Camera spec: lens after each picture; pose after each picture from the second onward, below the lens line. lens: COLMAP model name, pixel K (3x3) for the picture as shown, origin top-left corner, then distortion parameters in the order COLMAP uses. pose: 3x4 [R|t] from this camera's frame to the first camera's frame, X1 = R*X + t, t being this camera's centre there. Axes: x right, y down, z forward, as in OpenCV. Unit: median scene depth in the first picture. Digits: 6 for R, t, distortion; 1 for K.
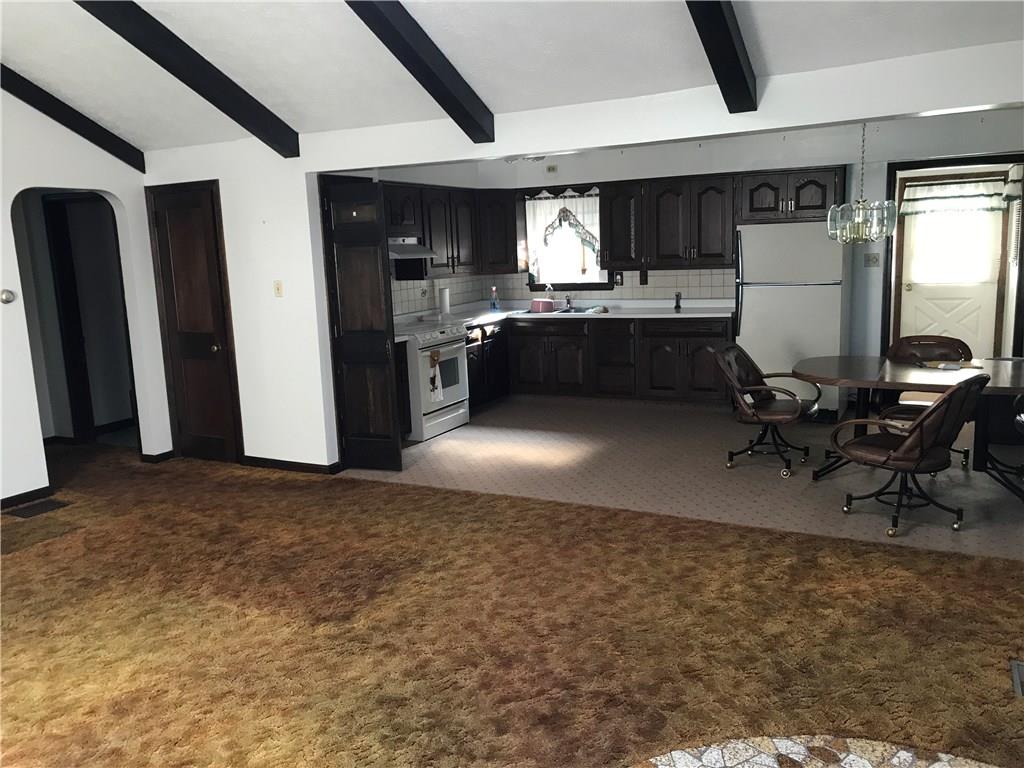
lens RADIAL K [[837.2, 0, 503.2], [0, 837.2, 386.6], [0, 0, 1]] dist [0.049792, -0.042357]
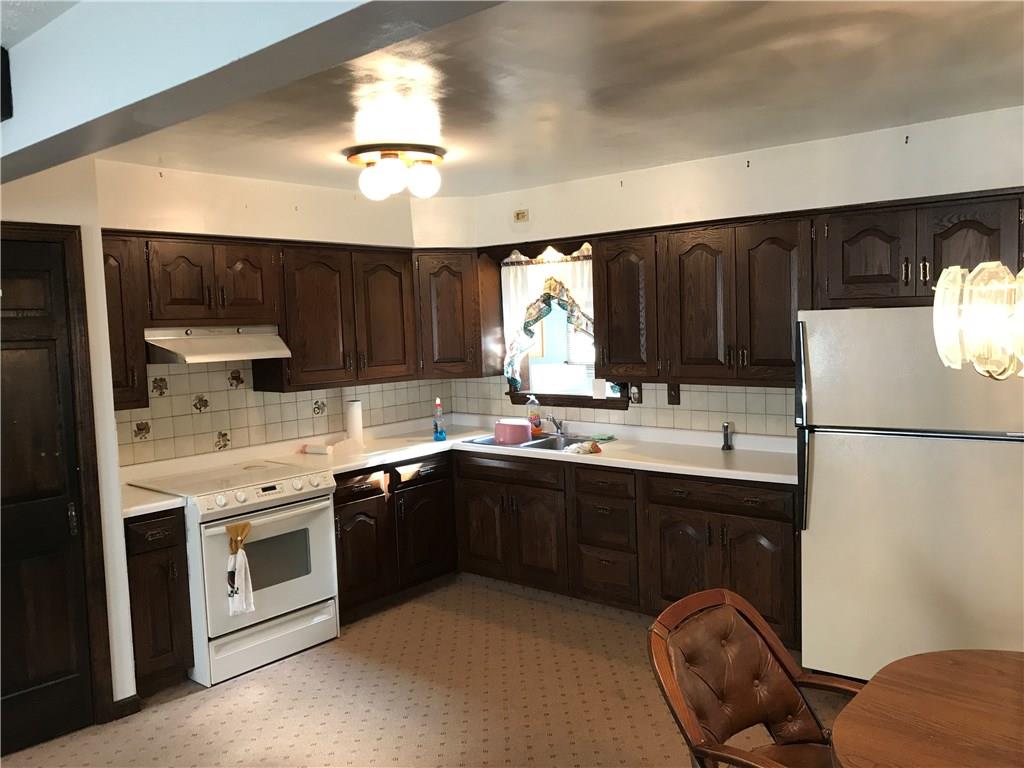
lens RADIAL K [[837.2, 0, 508.4], [0, 837.2, 387.0], [0, 0, 1]] dist [0.049792, -0.042357]
pose [[0.975330, 0.026926, -0.219102, 0.265903], [-0.044910, 0.995979, -0.077520, -0.120624], [0.216134, 0.085447, 0.972618, 0.580678]]
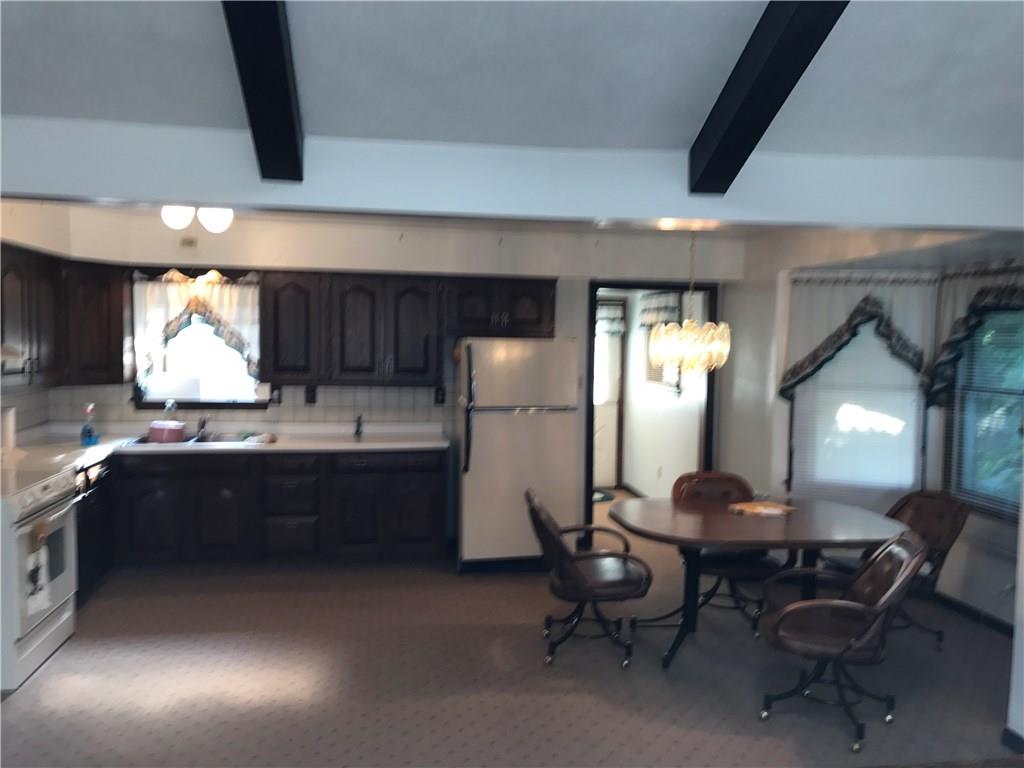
lens RADIAL K [[837.2, 0, 509.8], [0, 837.2, 385.6], [0, 0, 1]] dist [0.049792, -0.042357]
pose [[0.806140, 0.018511, 0.591435, -0.202455], [0.052989, 0.993236, -0.103313, -0.071846], [-0.589347, 0.114624, 0.799707, 0.405900]]
